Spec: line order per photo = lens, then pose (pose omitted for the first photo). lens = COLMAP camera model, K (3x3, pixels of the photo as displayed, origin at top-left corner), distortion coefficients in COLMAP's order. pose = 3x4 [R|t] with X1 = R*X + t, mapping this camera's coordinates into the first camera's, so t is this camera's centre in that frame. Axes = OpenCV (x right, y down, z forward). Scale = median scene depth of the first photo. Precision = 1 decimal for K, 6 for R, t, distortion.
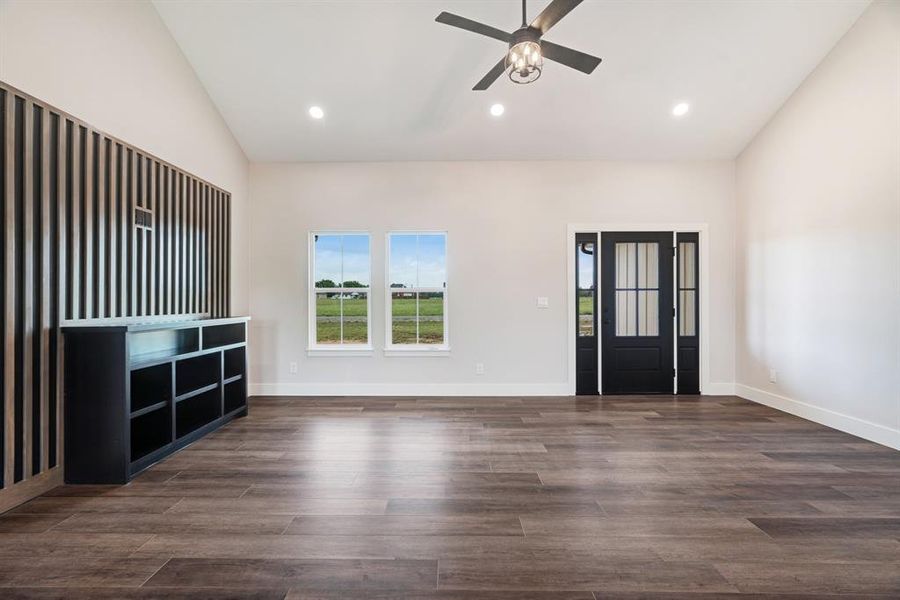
lens RADIAL K [[403.1, 0, 450.0], [0, 403.1, 300.0], [0, 0, 1]] dist [-0.014600, -0.000101]
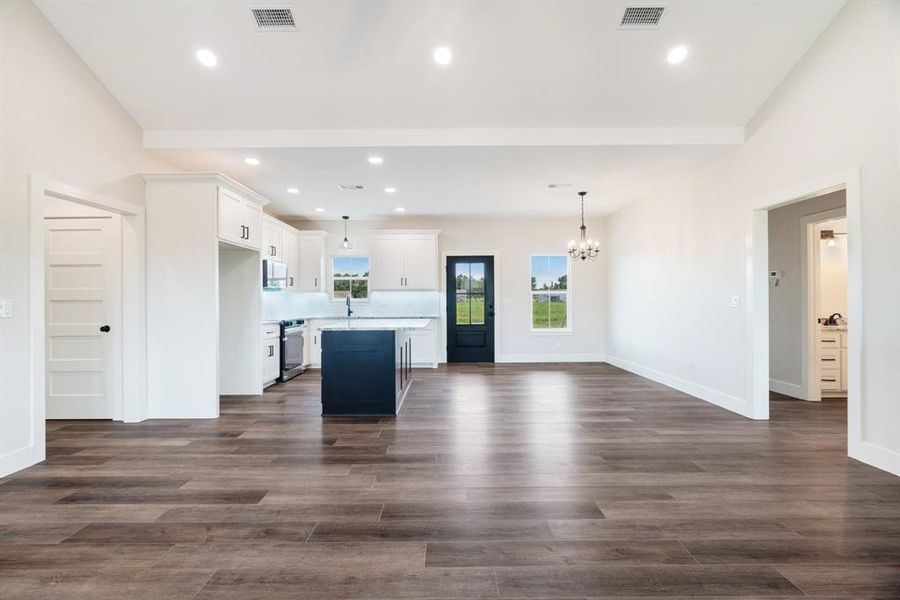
lens RADIAL K [[411.4, 0, 450.0], [0, 411.4, 300.0], [0, 0, 1]] dist [-0.010101, 0.000593]
pose [[-0.999795, 0.010430, -0.017374, 0.182607], [0.010366, 0.999939, 0.003790, -0.002308], [0.017412, 0.003609, -0.999842, 1.664127]]
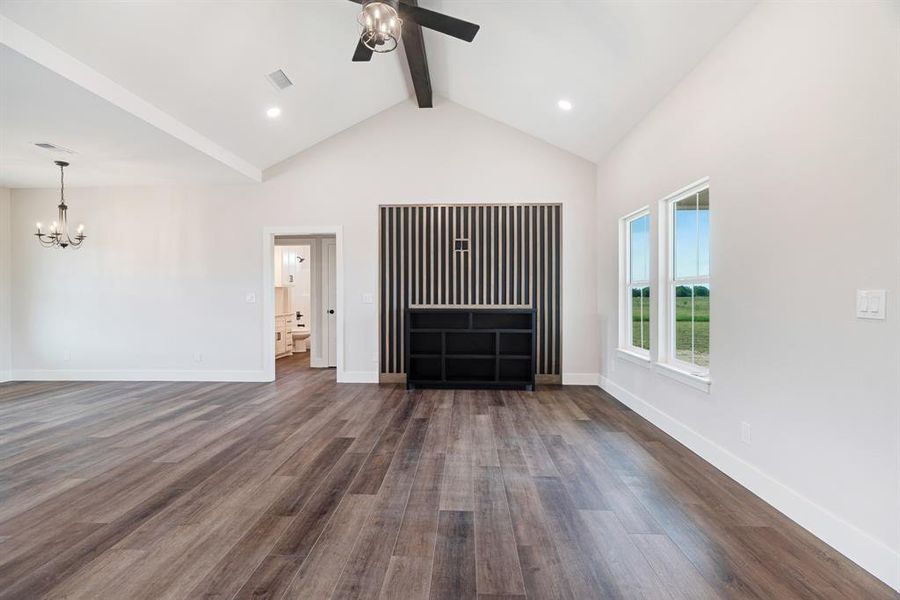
lens RADIAL K [[411.4, 0, 450.0], [0, 411.4, 300.0], [0, 0, 1]] dist [-0.010101, 0.000593]
pose [[-0.023527, 0.017365, -0.999572, 1.103397], [-0.001332, 0.999848, 0.017401, -0.009529], [0.999722, 0.001741, -0.023500, 1.183441]]
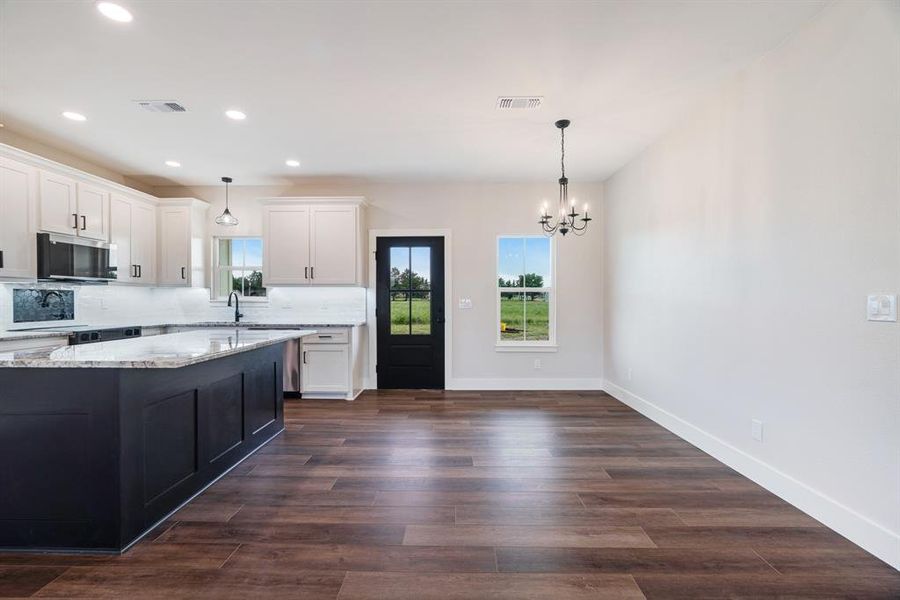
lens RADIAL K [[411.4, 0, 450.0], [0, 411.4, 300.0], [0, 0, 1]] dist [-0.010101, 0.000593]
pose [[-0.999985, 0.004986, 0.002473, -0.196368], [0.005001, 0.999969, 0.006160, -0.001175], [-0.002442, 0.006172, -0.999978, 0.825880]]
